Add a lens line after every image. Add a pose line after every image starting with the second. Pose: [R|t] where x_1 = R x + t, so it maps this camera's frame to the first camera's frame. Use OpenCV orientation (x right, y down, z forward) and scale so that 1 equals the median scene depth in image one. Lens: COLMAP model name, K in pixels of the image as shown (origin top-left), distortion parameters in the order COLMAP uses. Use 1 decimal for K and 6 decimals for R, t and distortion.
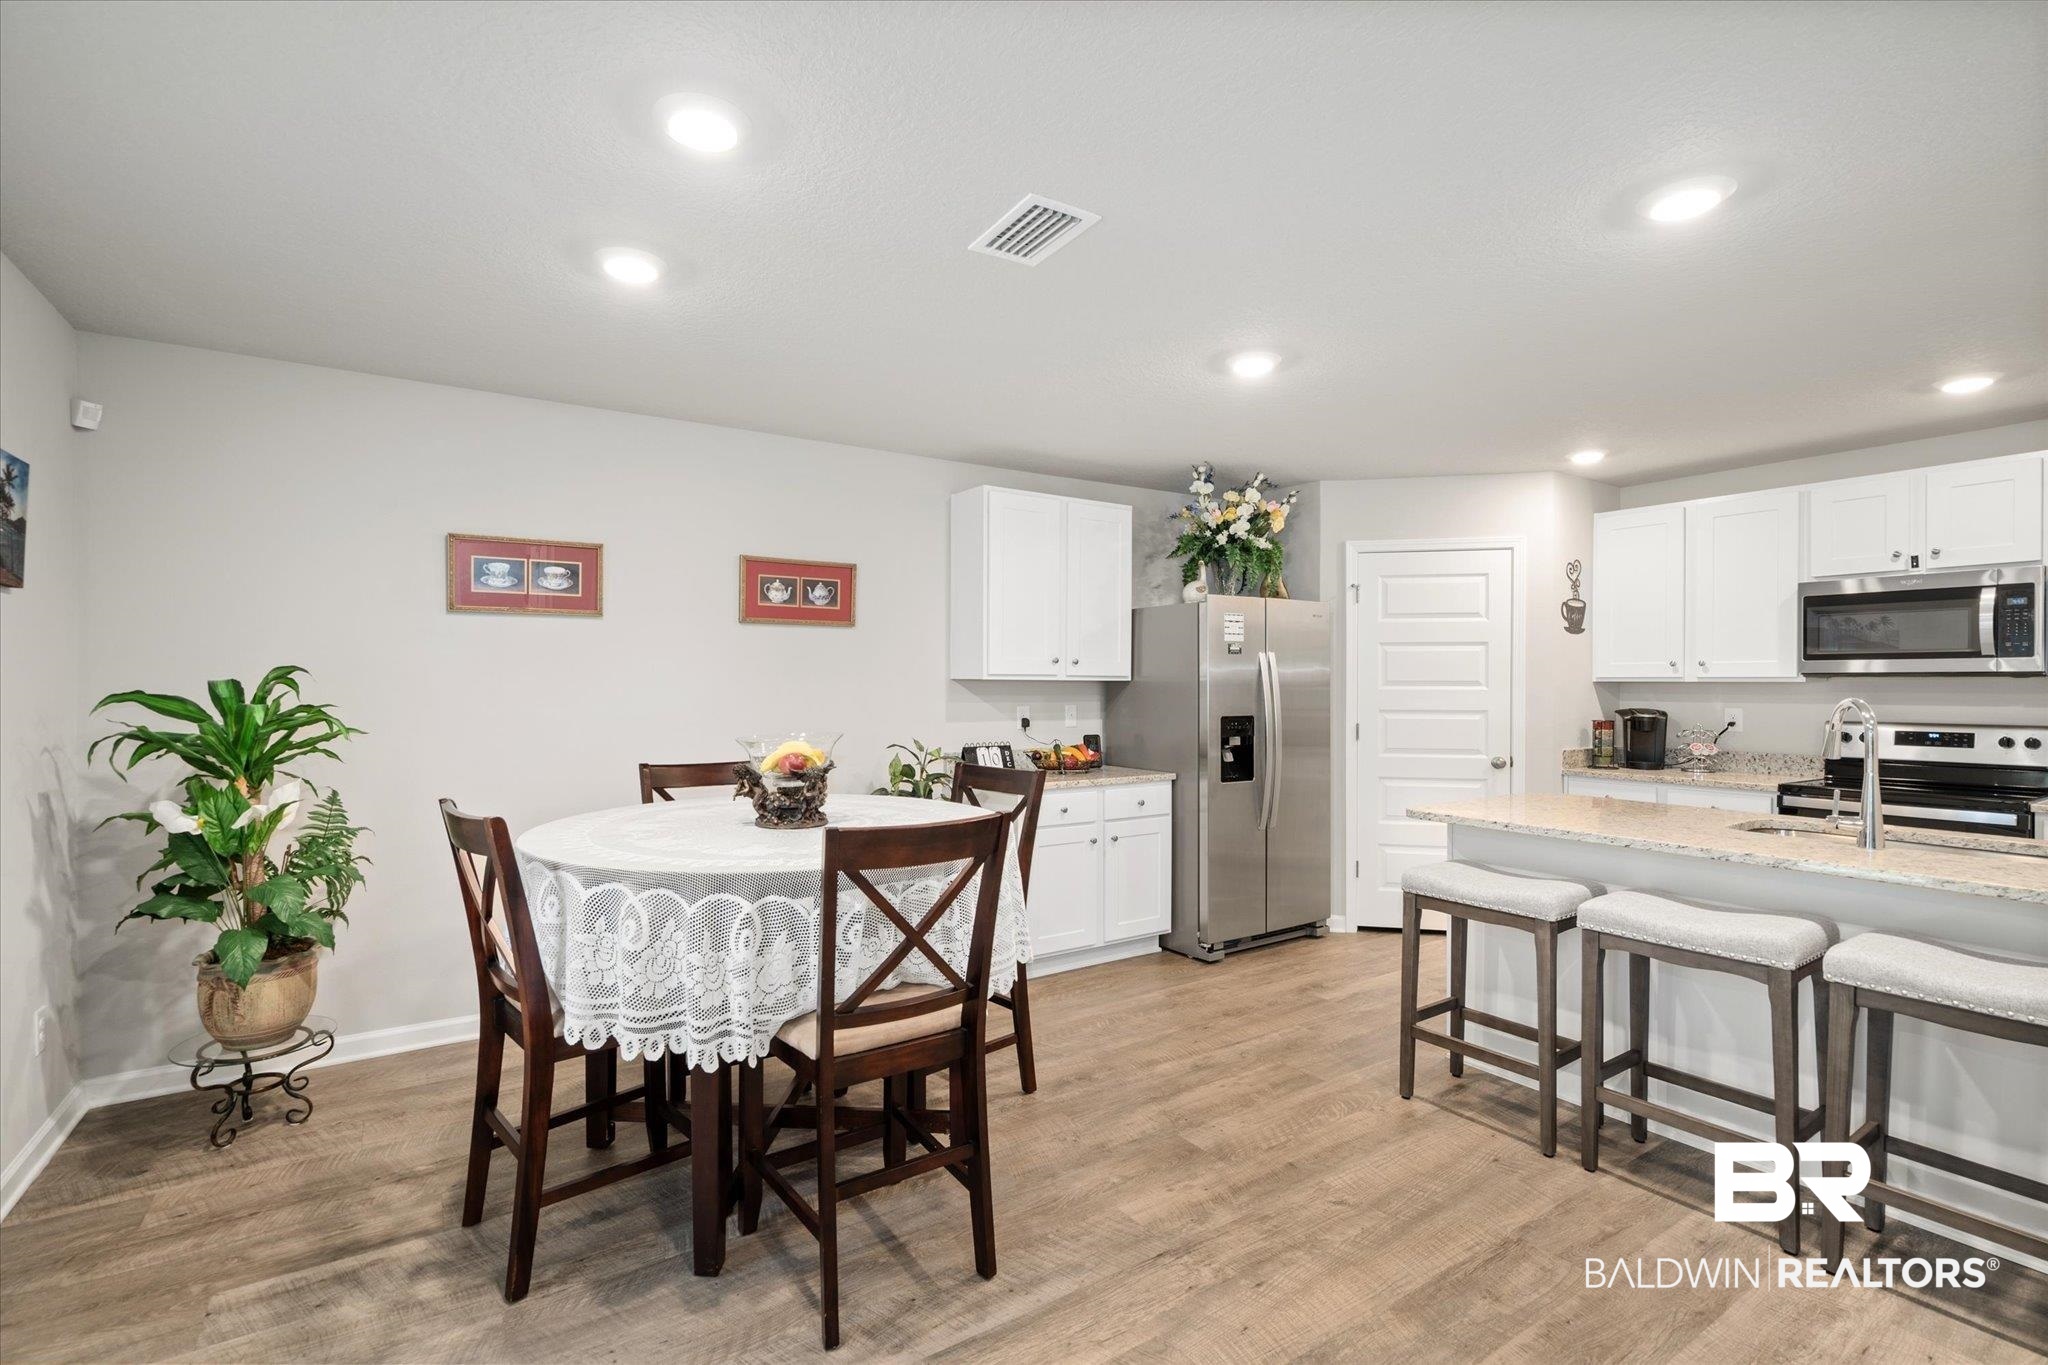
lens RADIAL K [[926.4, 0, 1001.4], [0, 926.4, 684.4], [0, 0, 1]] dist [-0.002911, 0.000519]
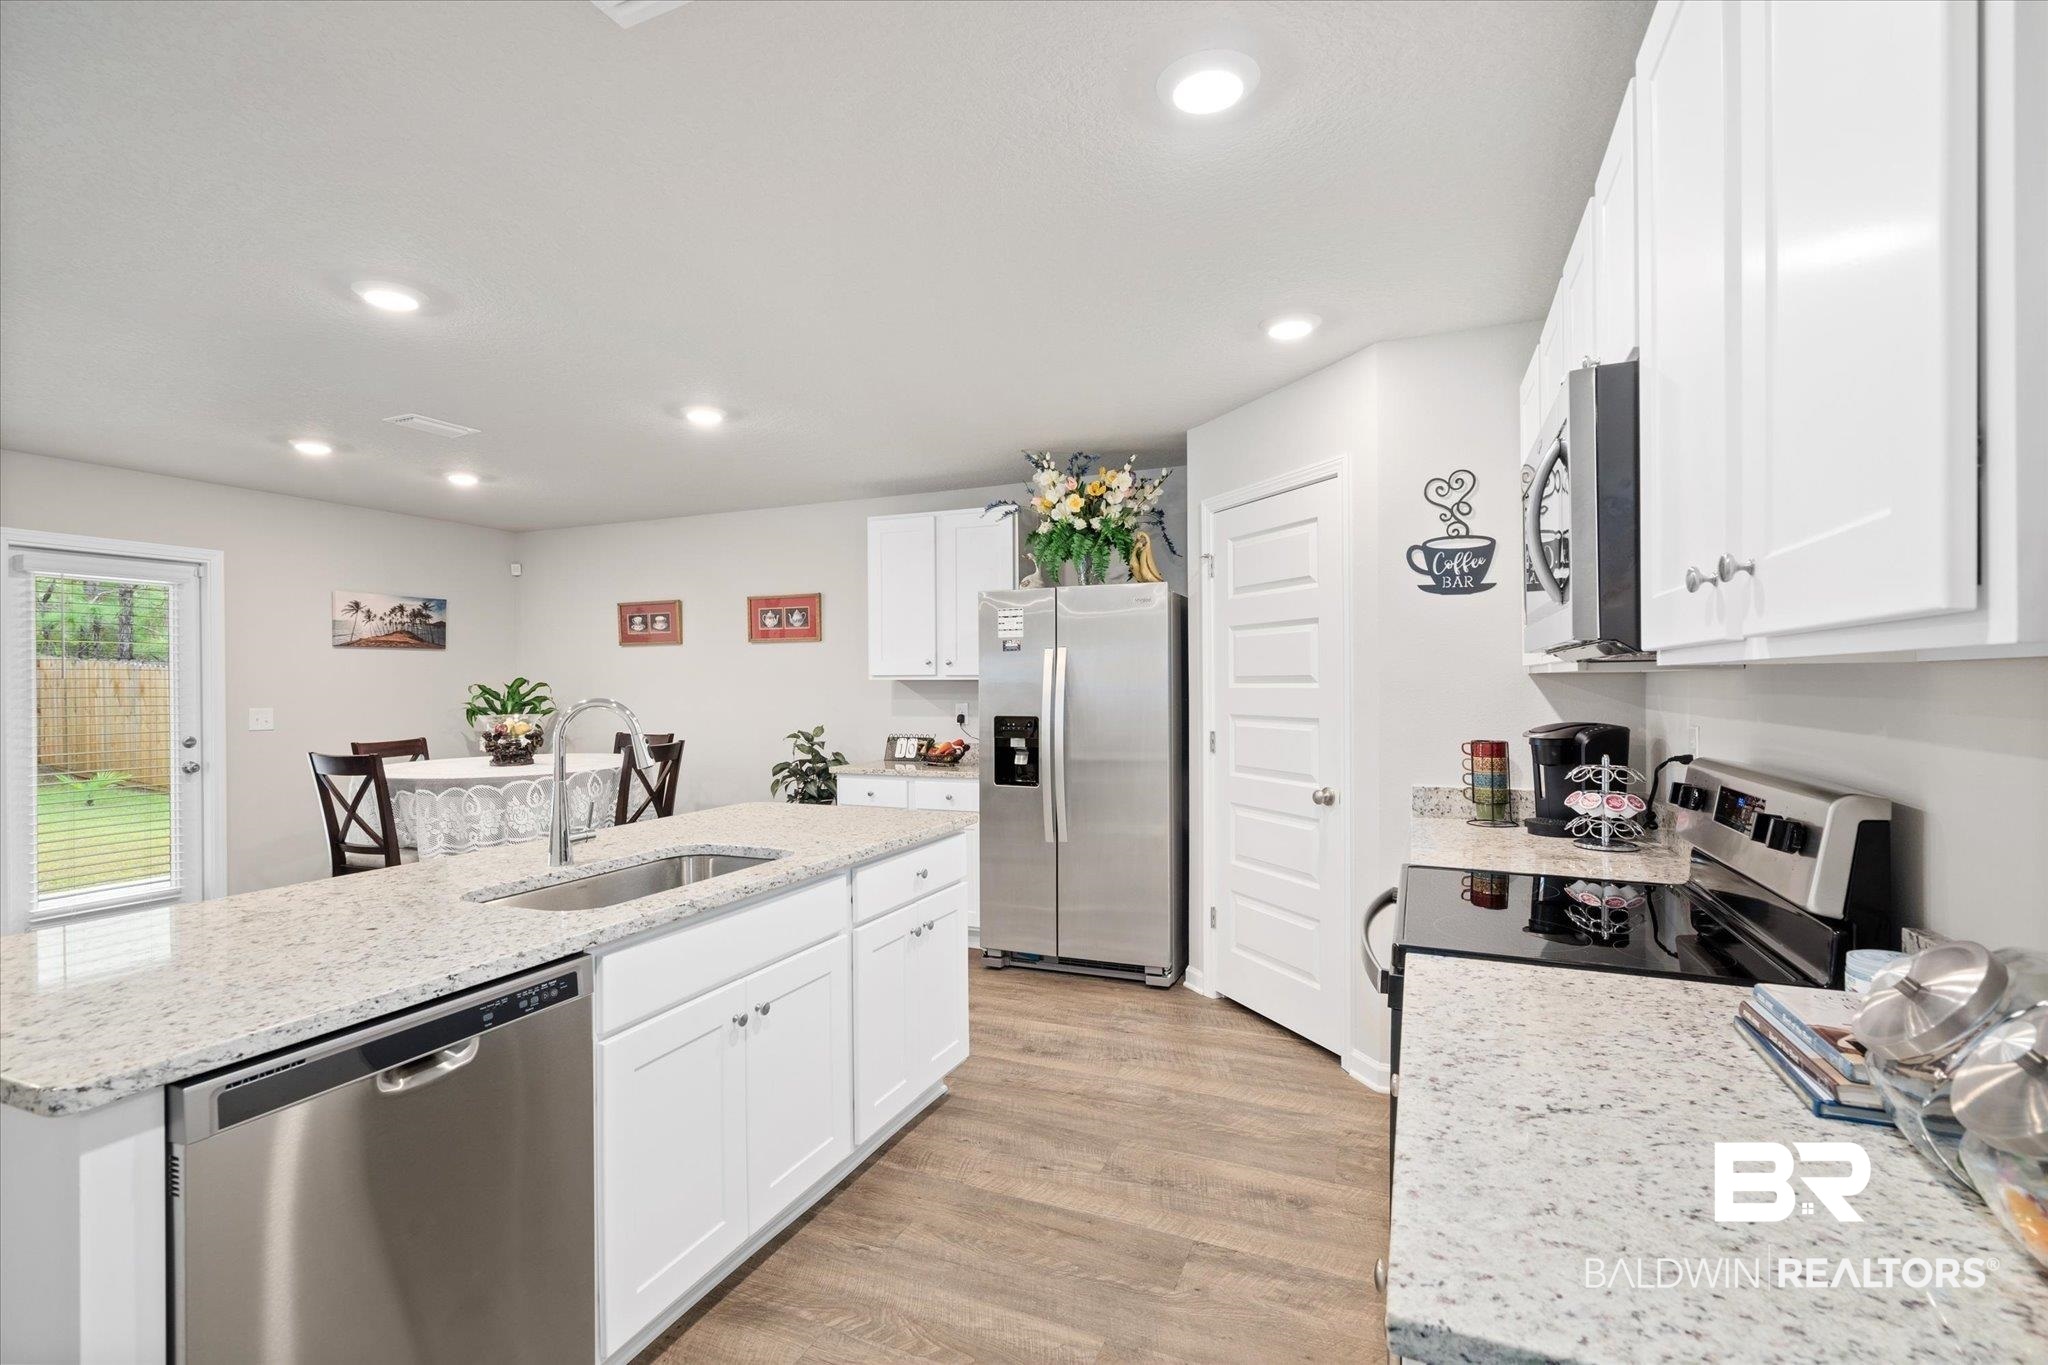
lens RADIAL K [[943.6, 0, 1014.0], [0, 943.6, 682.8], [0, 0, 1]] dist [-0.001757, 0.000486]
pose [[0.554358, -0.005751, -0.832258, 1.038486], [0.005346, 0.999980, -0.003350, 0.003195], [0.832261, -0.002592, 0.554378, 0.455913]]
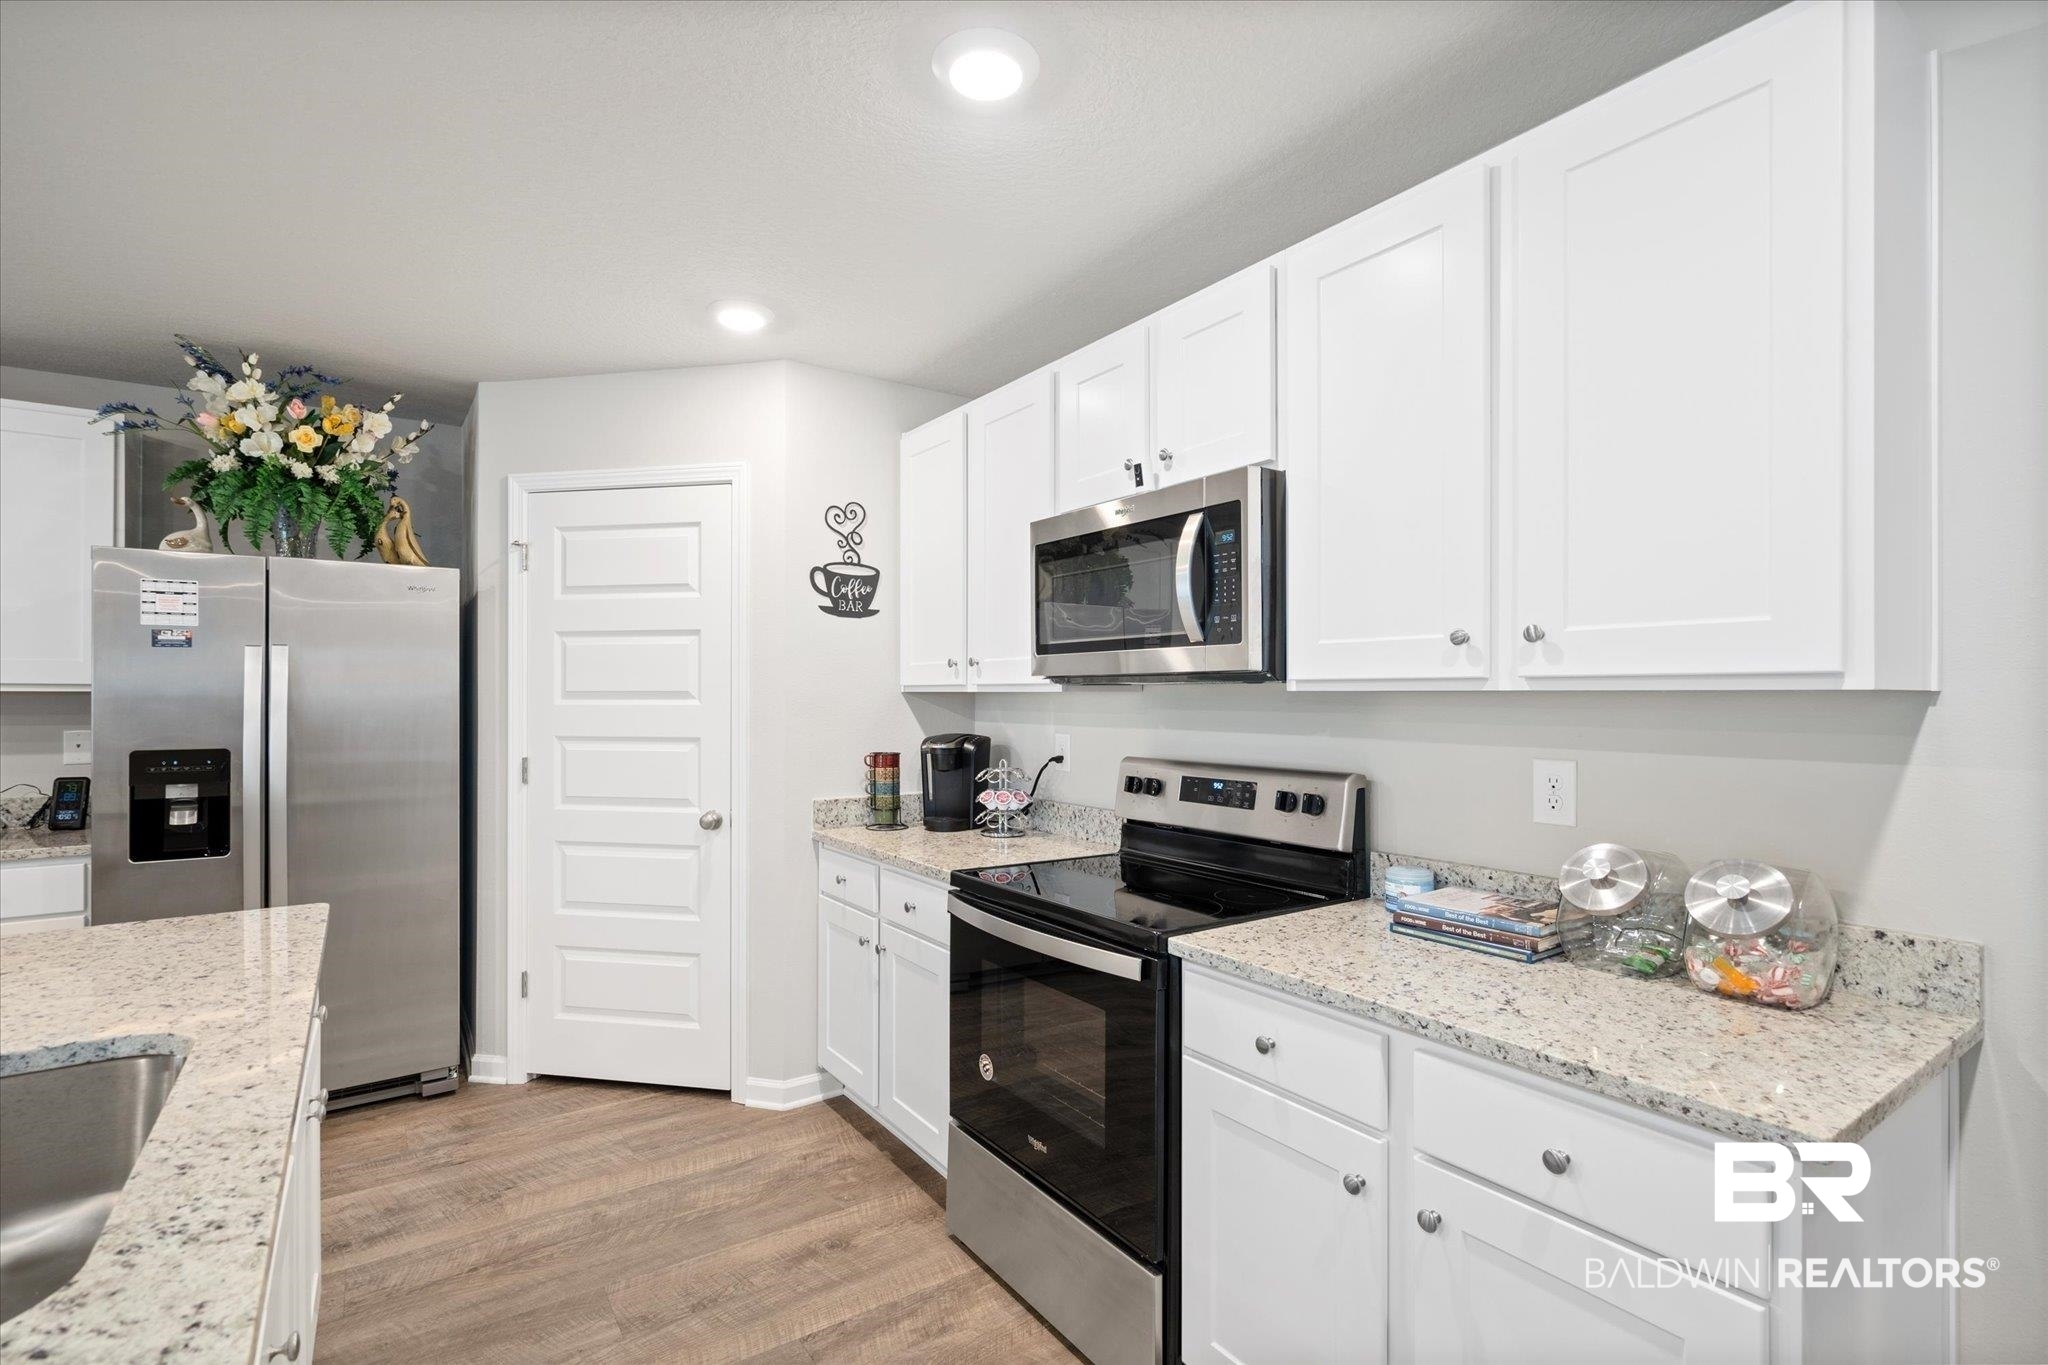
lens RADIAL K [[934.8, 0, 1000.6], [0, 934.8, 690.2], [0, 0, 1]] dist [-0.001697, 0.000411]
pose [[0.999872, -0.001636, 0.015904, 0.765959], [0.001721, 0.999984, -0.005351, -0.000616], [-0.015895, 0.005378, 0.999859, 0.377028]]
